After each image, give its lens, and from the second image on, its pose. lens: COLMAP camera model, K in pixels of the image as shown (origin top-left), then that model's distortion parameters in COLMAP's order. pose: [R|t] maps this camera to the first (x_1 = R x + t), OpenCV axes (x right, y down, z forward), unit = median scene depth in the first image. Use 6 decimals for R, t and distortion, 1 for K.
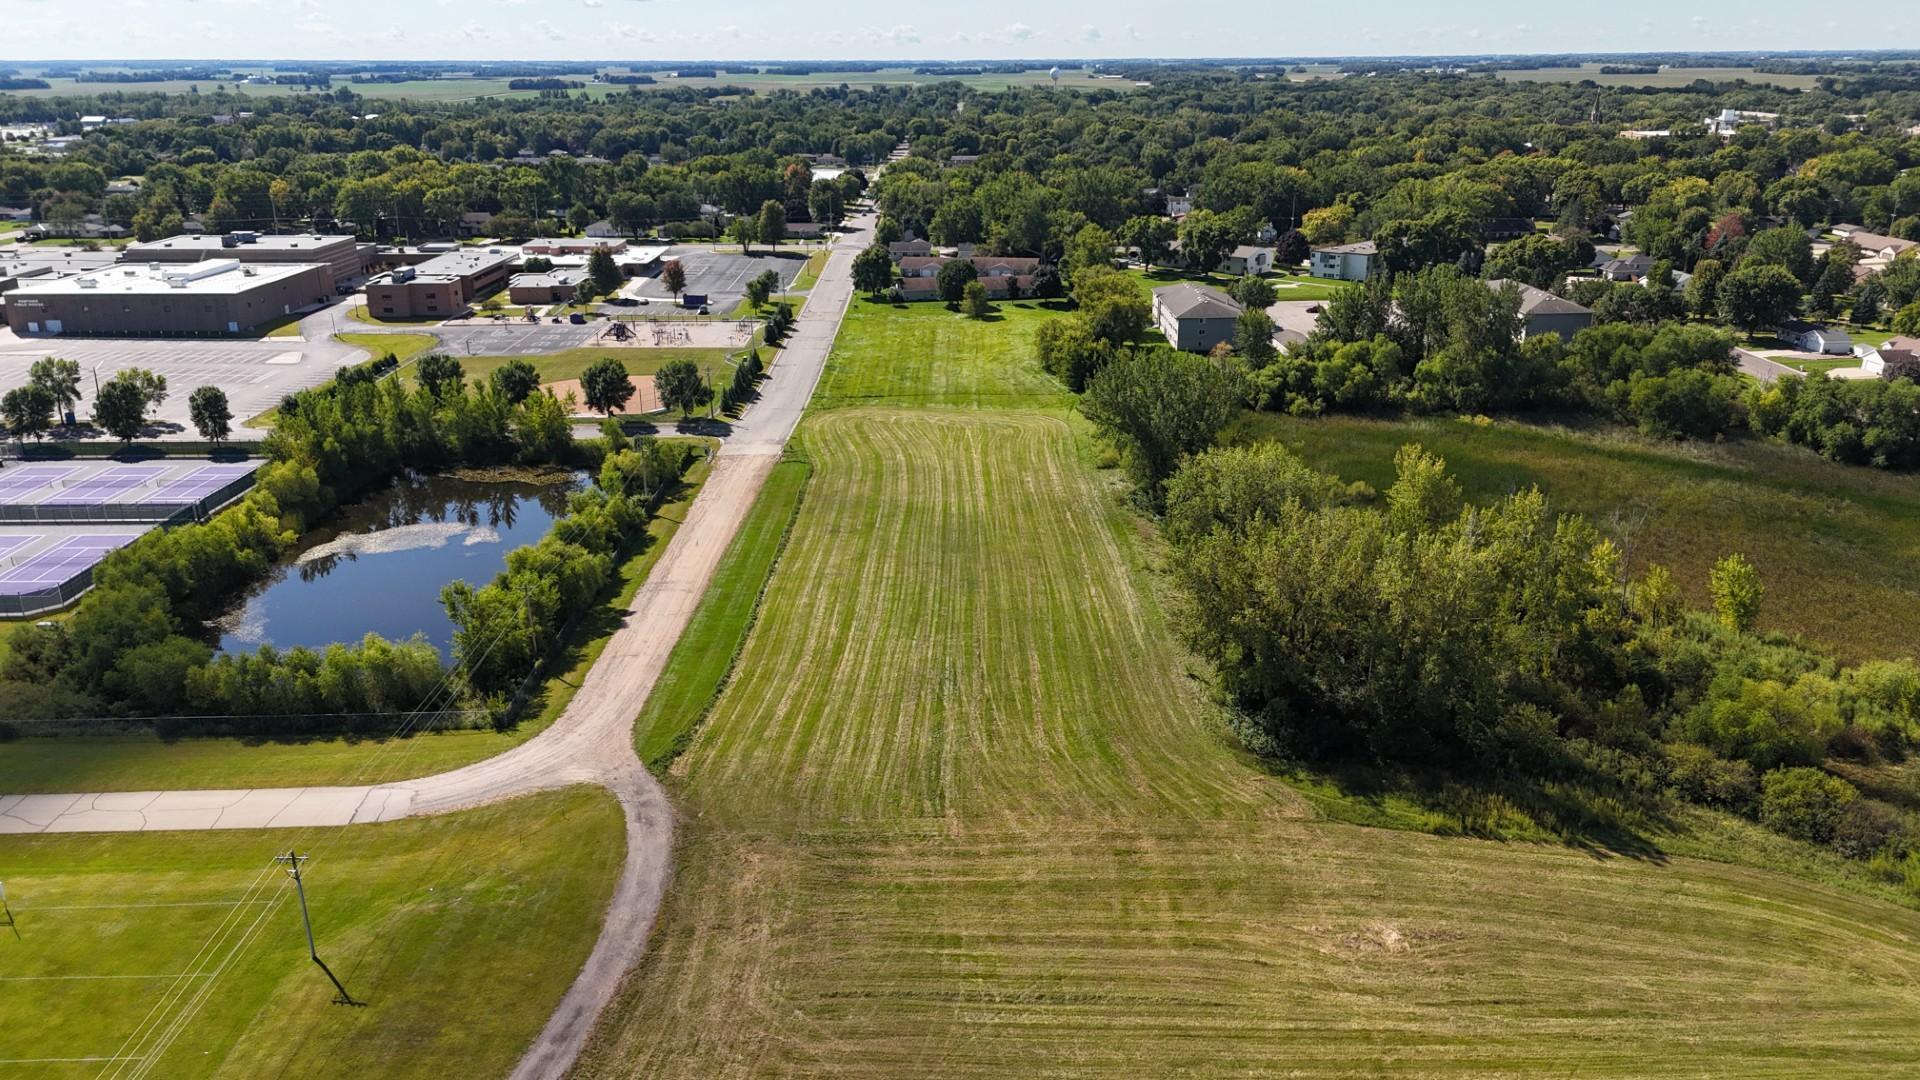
lens RADIAL K [[1410.0, 0, 966.9], [0, 1410.0, 533.6], [0, 0, 1]] dist [0.108127, -0.149378]
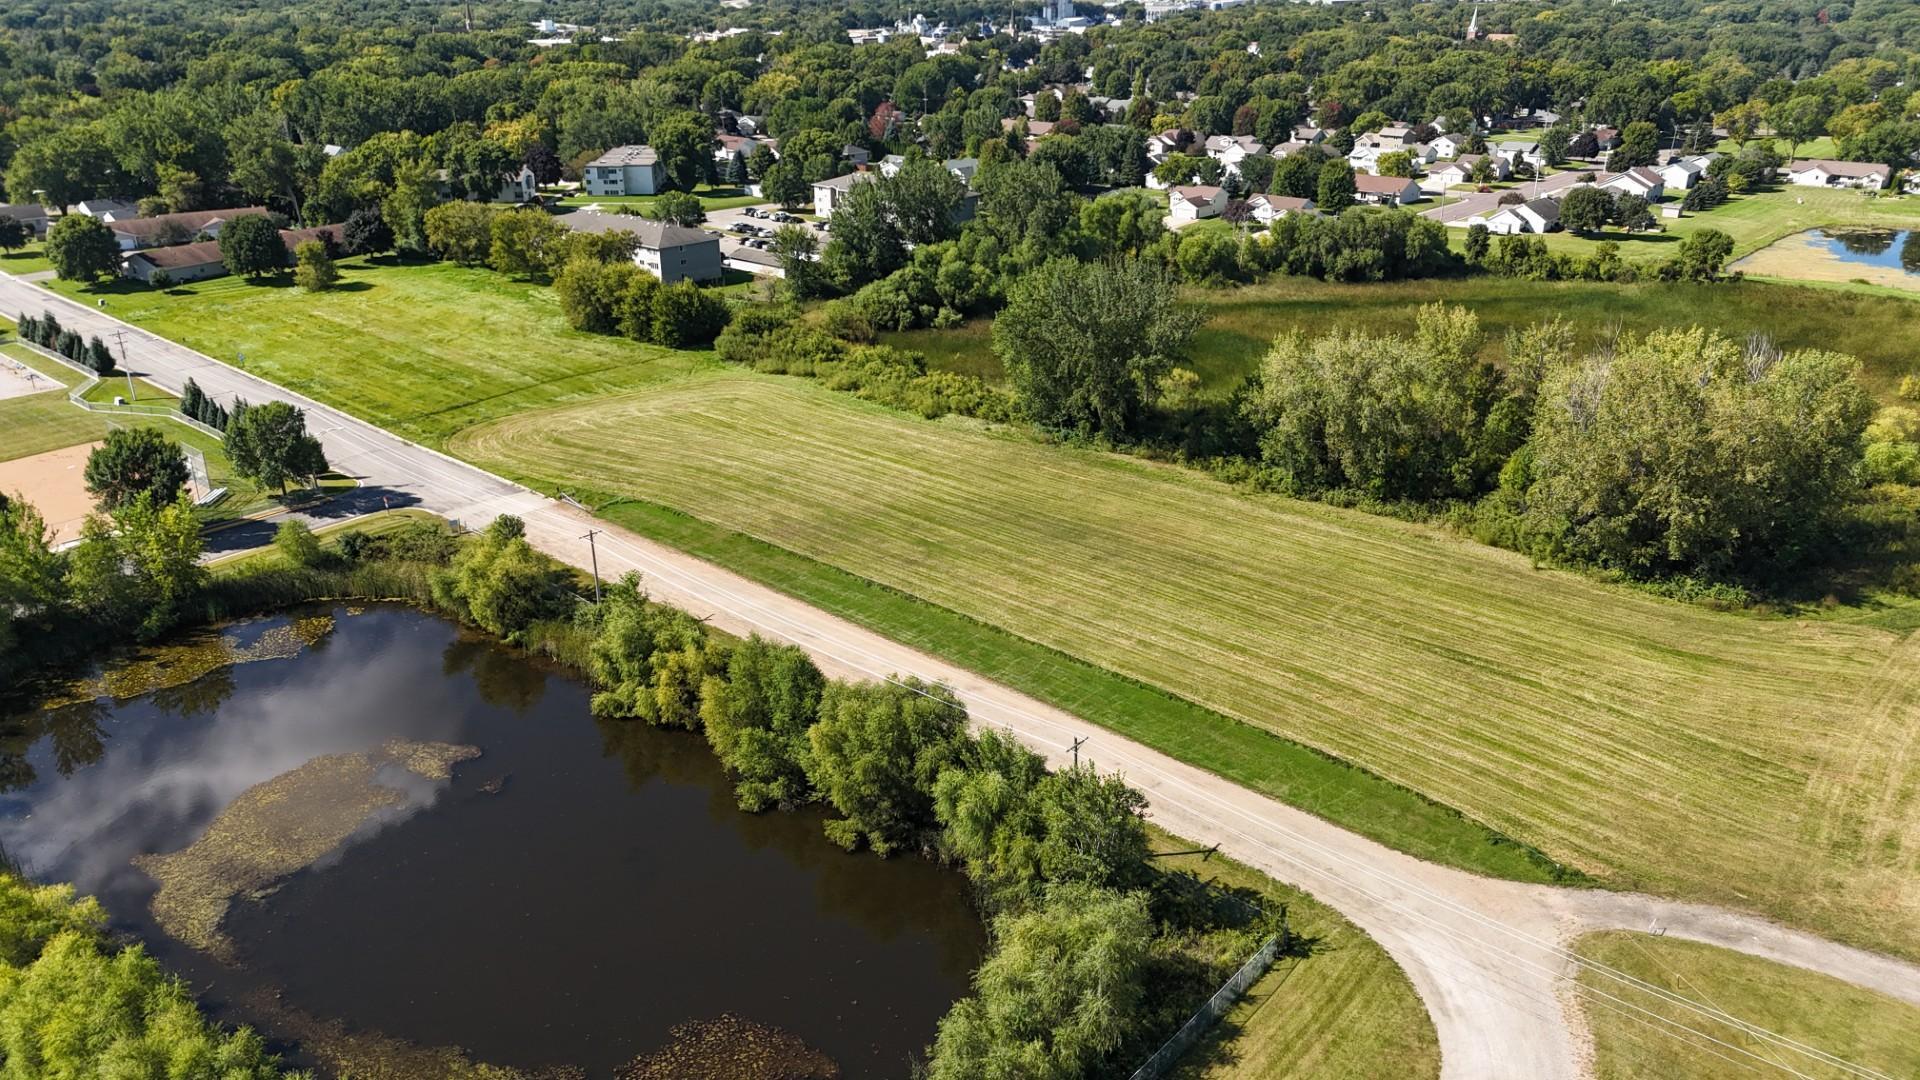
lens RADIAL K [[1409.3, 0, 966.4], [0, 1409.3, 539.4], [0, 0, 1]] dist [0.076526, -0.074677]
pose [[0.666421, -0.274081, 0.693370, -0.625976], [0.235143, 0.959782, 0.153386, -0.127893], [-0.707524, 0.060821, 0.704067, 0.509637]]
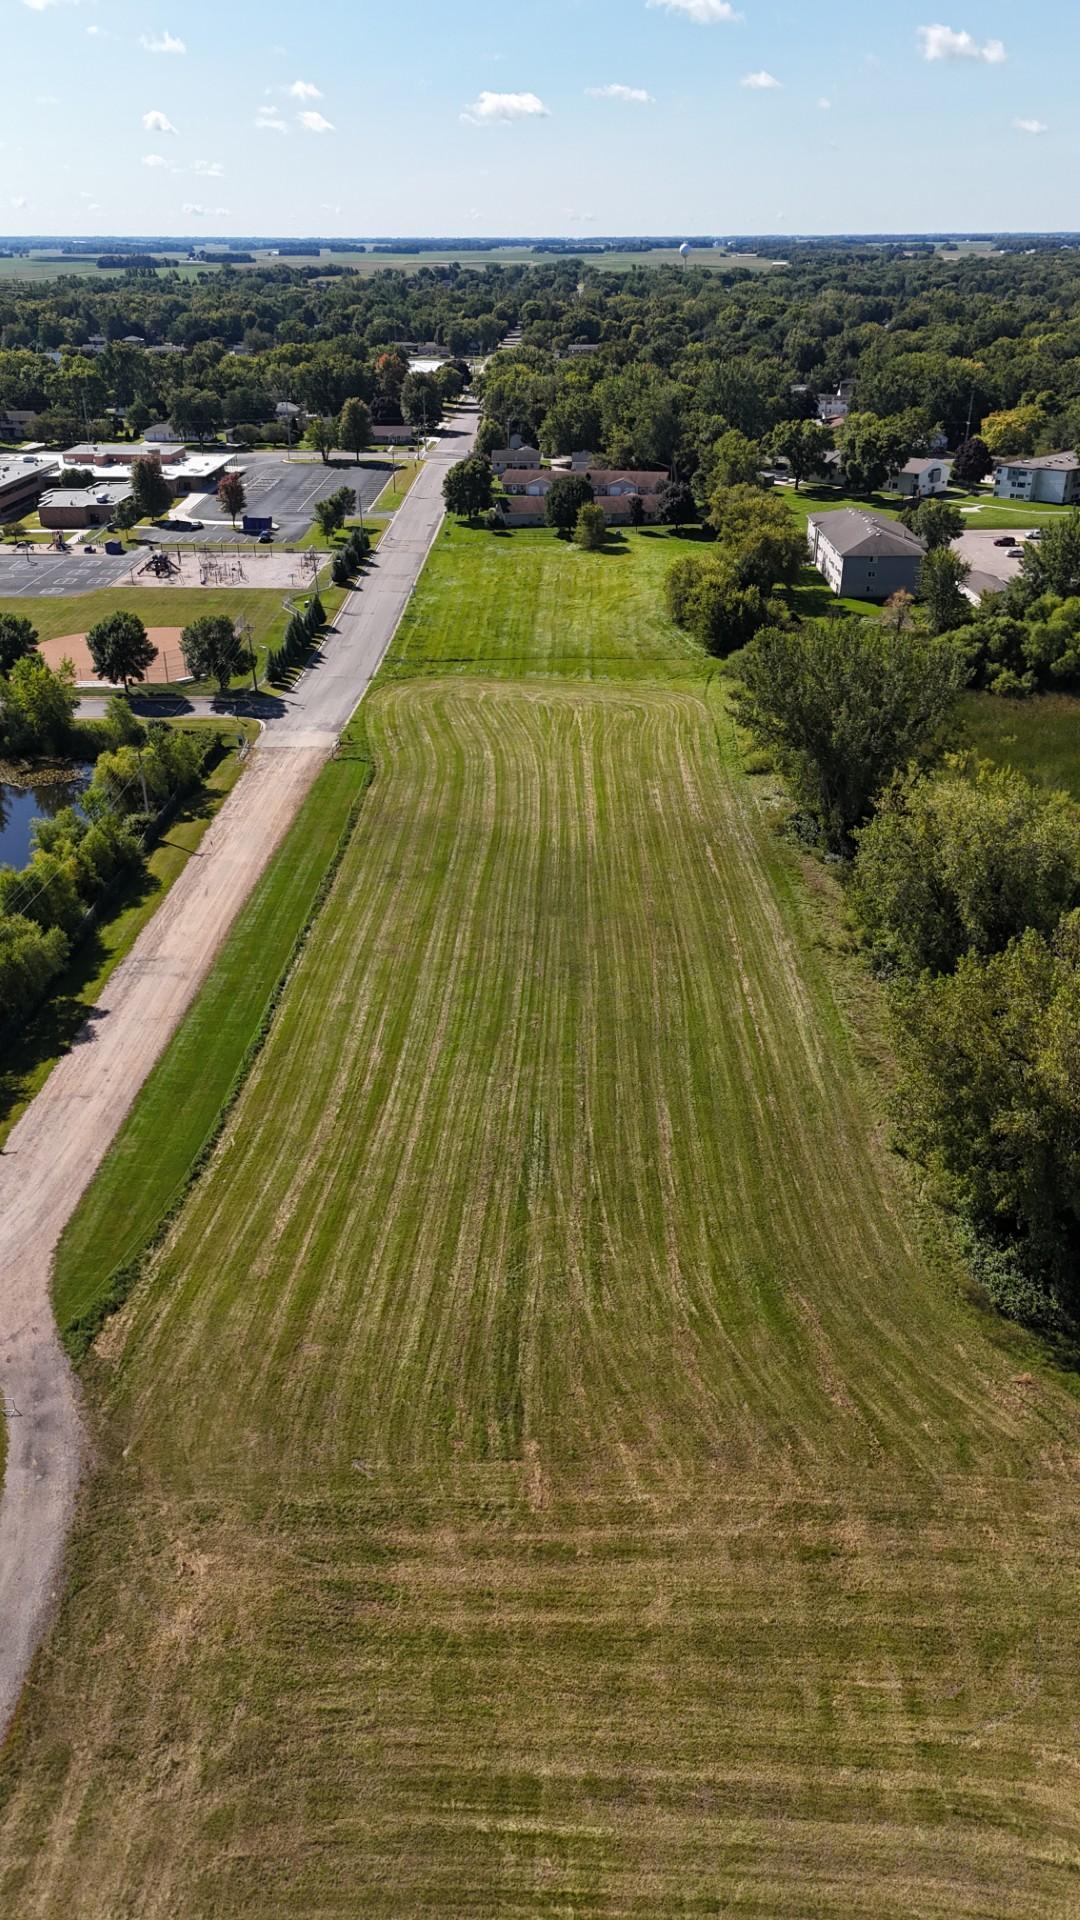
lens RADIAL K [[1409.3, 0, 535.0], [0, 1409.3, 955.5], [0, 0, 1]] dist [0.076526, -0.074677]
pose [[0.999433, 0.016338, -0.029449, 0.003484], [-0.011931, 0.989499, 0.144049, -0.073374], [0.031493, -0.143616, 0.989132, 0.286711]]
